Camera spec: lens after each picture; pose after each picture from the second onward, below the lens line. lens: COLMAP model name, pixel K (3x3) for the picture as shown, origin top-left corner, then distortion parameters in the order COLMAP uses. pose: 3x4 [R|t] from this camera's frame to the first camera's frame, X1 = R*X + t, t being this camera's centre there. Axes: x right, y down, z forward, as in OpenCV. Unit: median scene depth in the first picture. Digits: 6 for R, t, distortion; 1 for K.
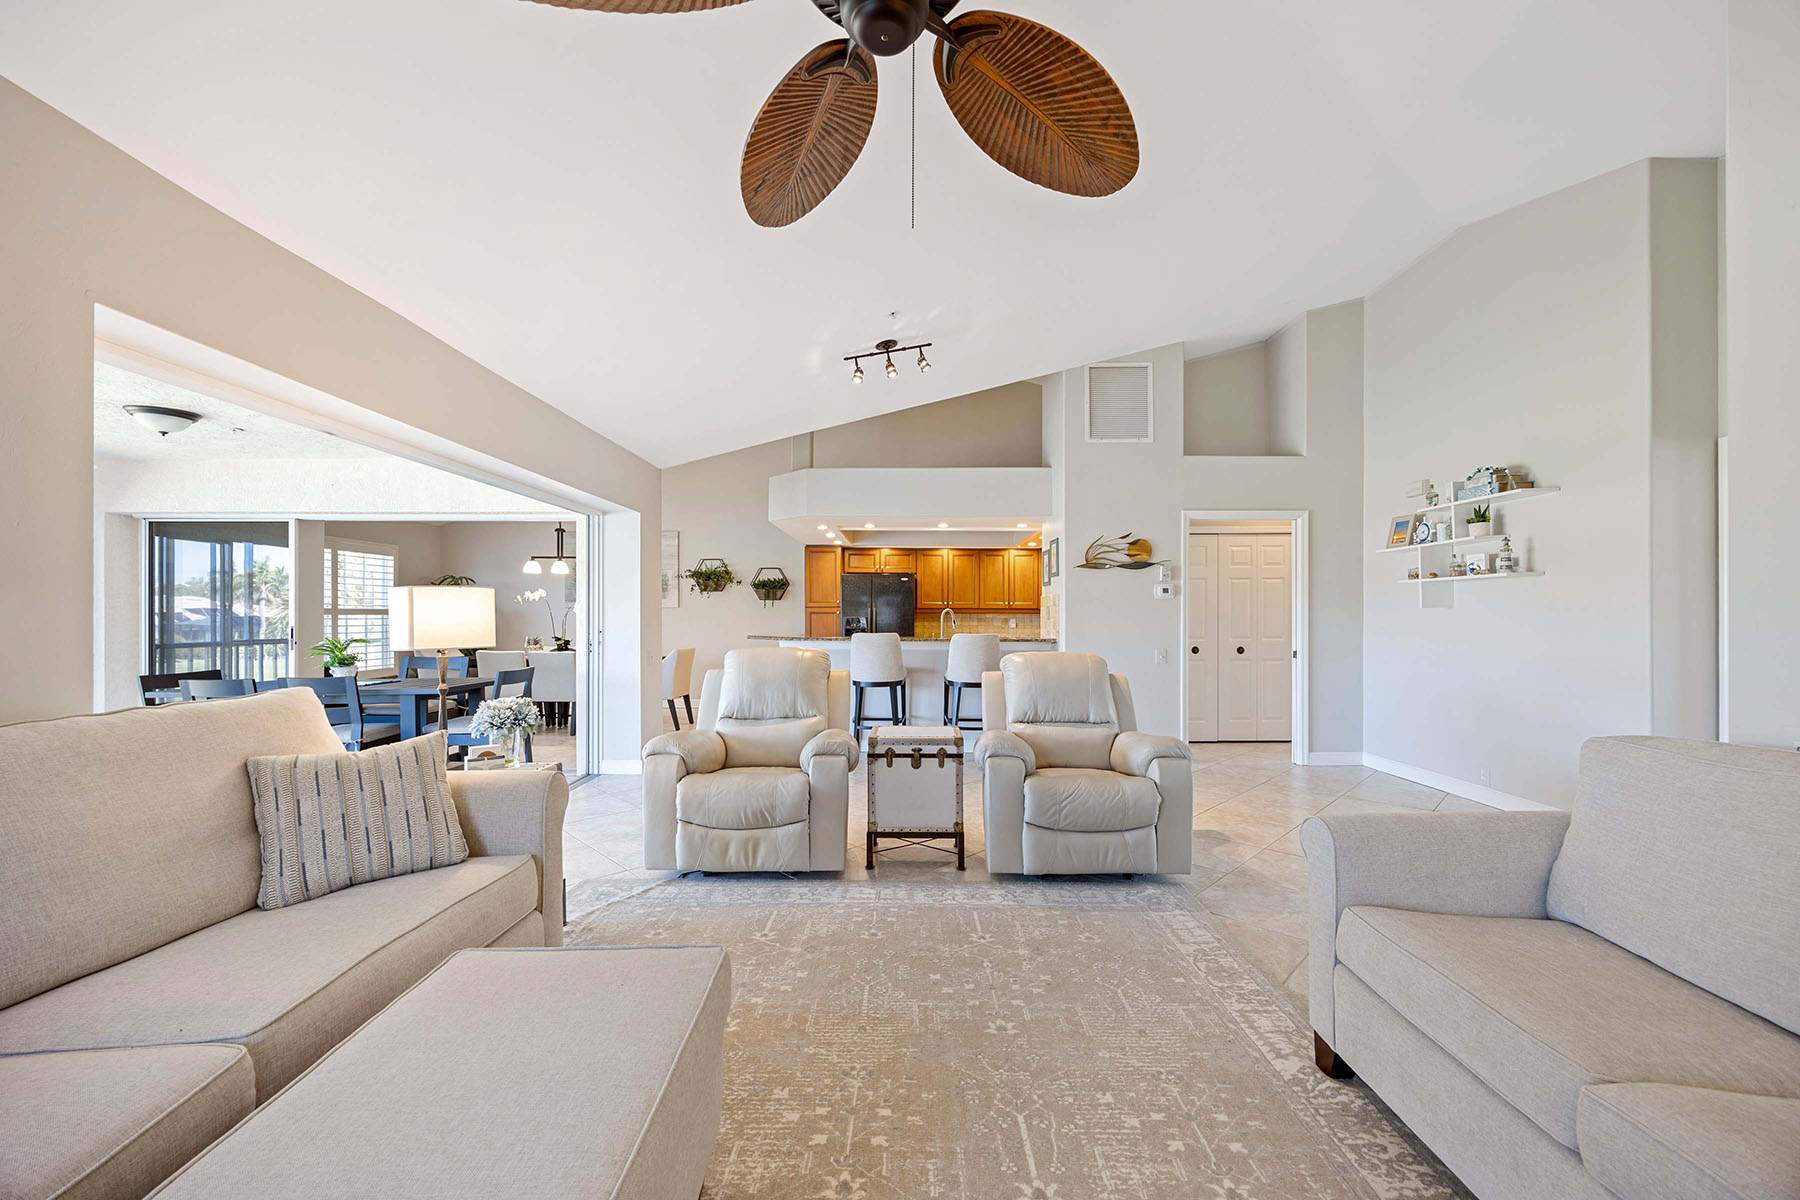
lens RADIAL K [[692.0, 0, 910.9], [0, 692.0, 617.7], [0, 0, 1]] dist [-0.000021, -0.000781]
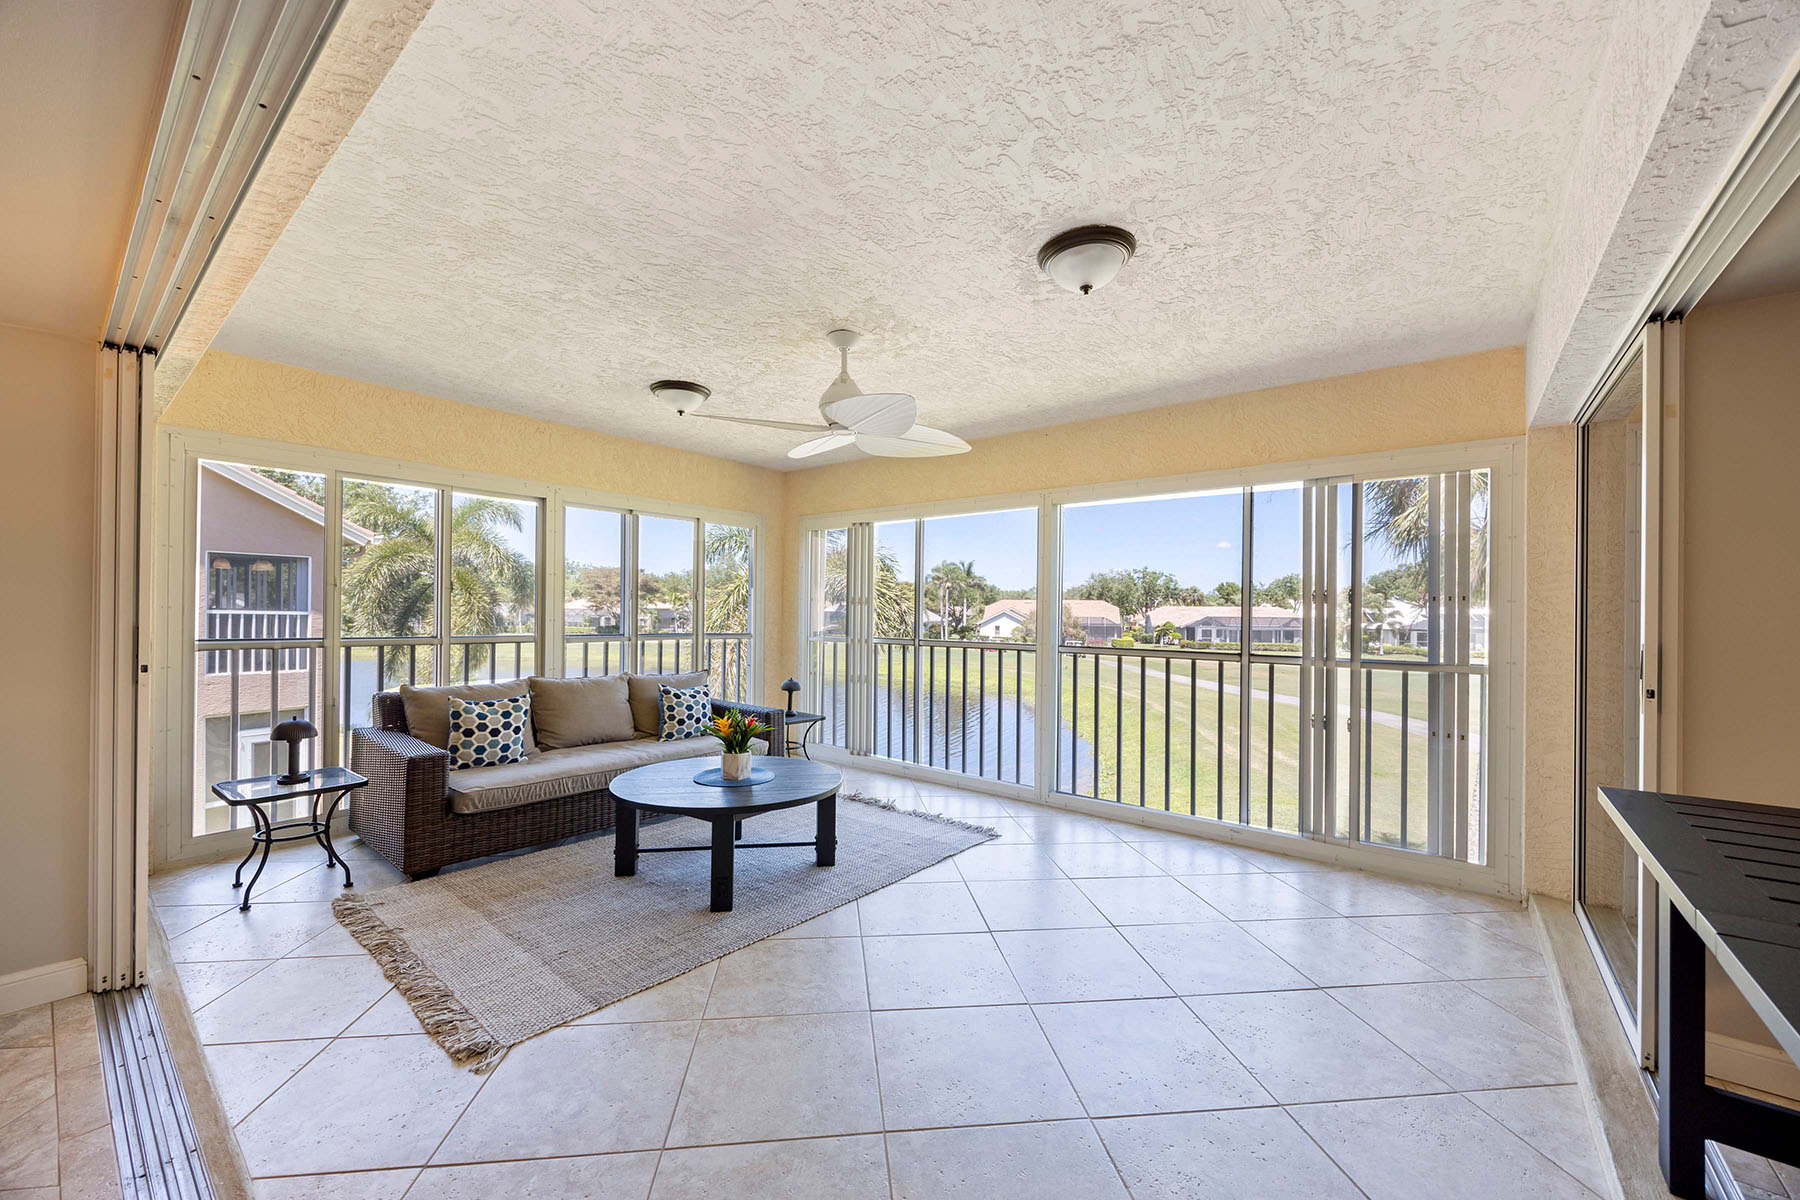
lens RADIAL K [[692.0, 0, 906.1], [0, 692.0, 609.2], [0, 0, 1]] dist [-0.000021, -0.000781]
pose [[-0.621719, -0.005768, -0.783220, -0.514450], [-0.008733, 0.999962, -0.000431, -0.000638], [0.783192, 0.006572, -0.621745, 1.184006]]
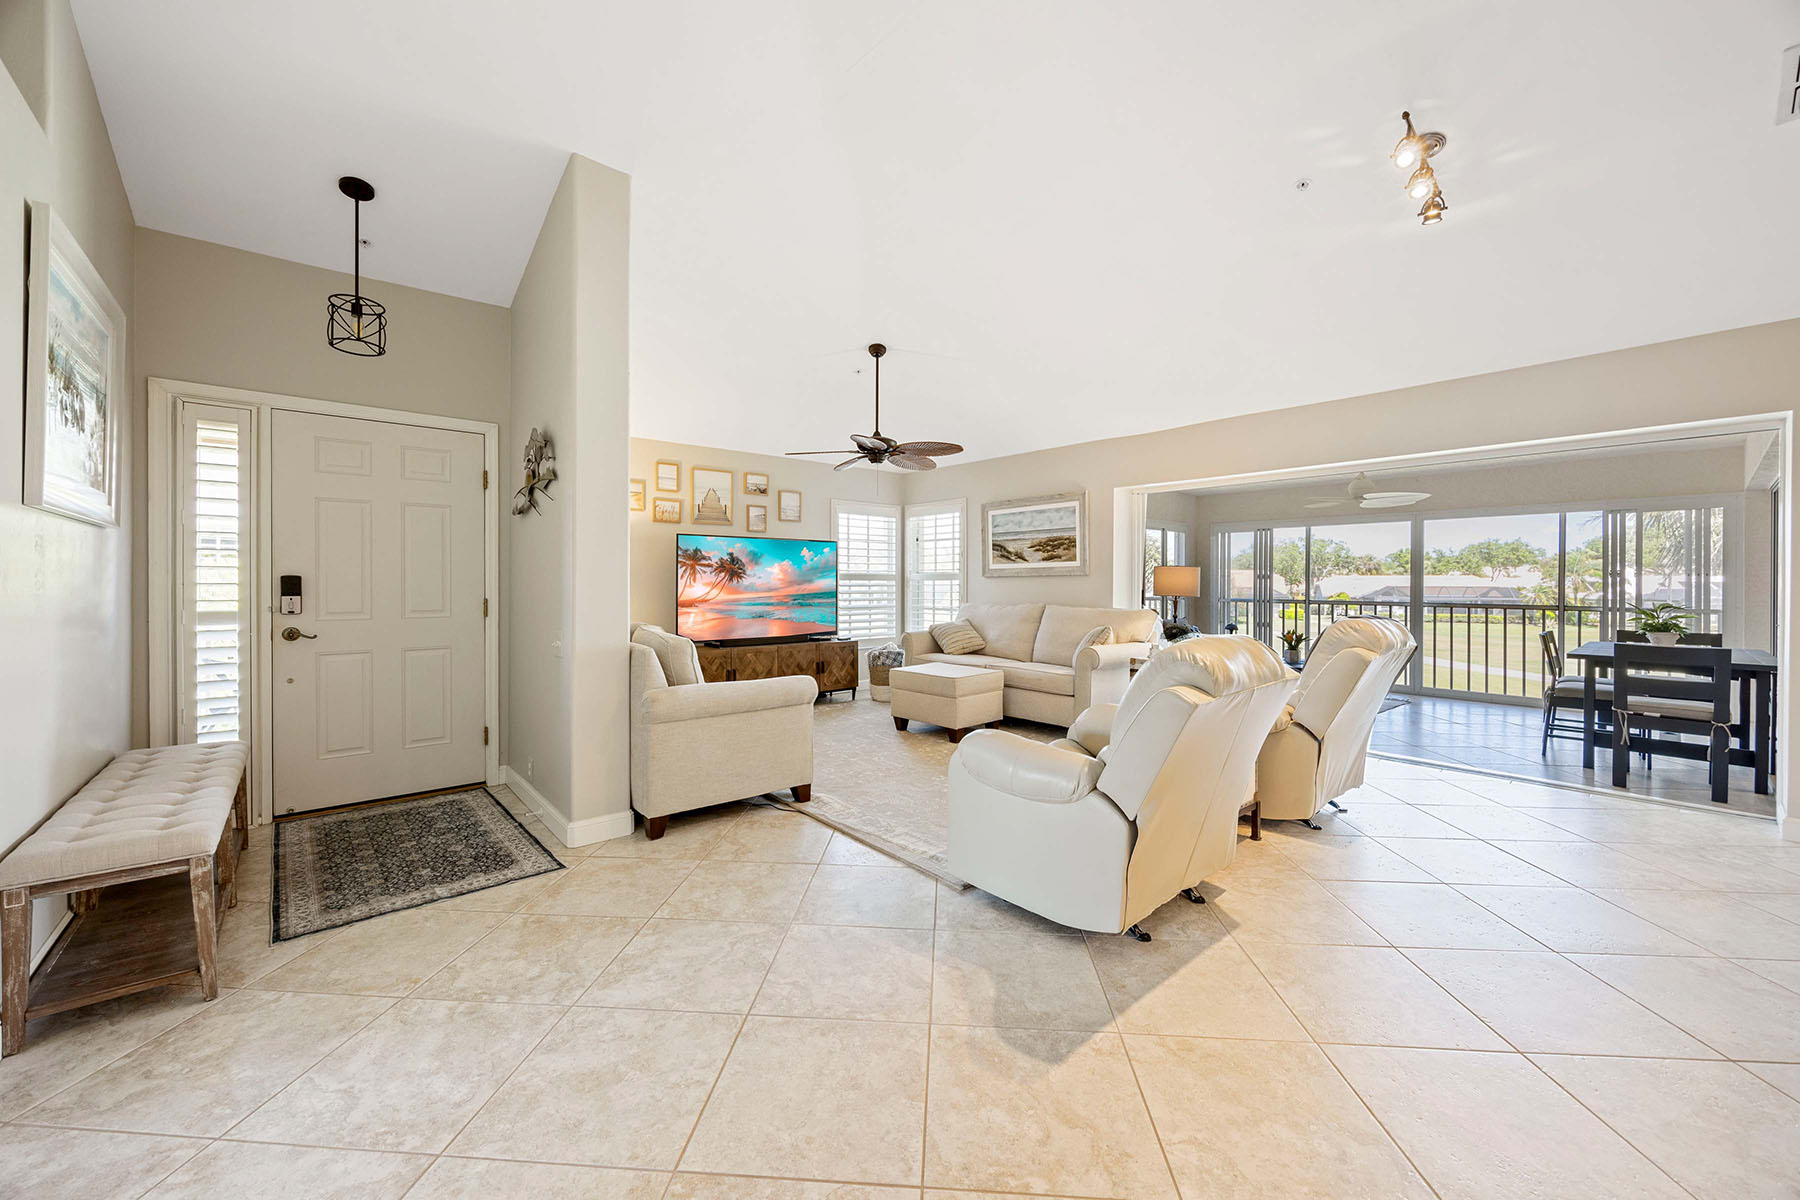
lens RADIAL K [[692.0, 0, 909.4], [0, 692.0, 579.9], [0, 0, 1]] dist [-0.000021, -0.000781]
pose [[-0.750757, -0.002108, -0.660575, 0.739290], [-0.002312, 0.999997, -0.000563, 0.000494], [0.660574, 0.001105, -0.750760, 1.176127]]
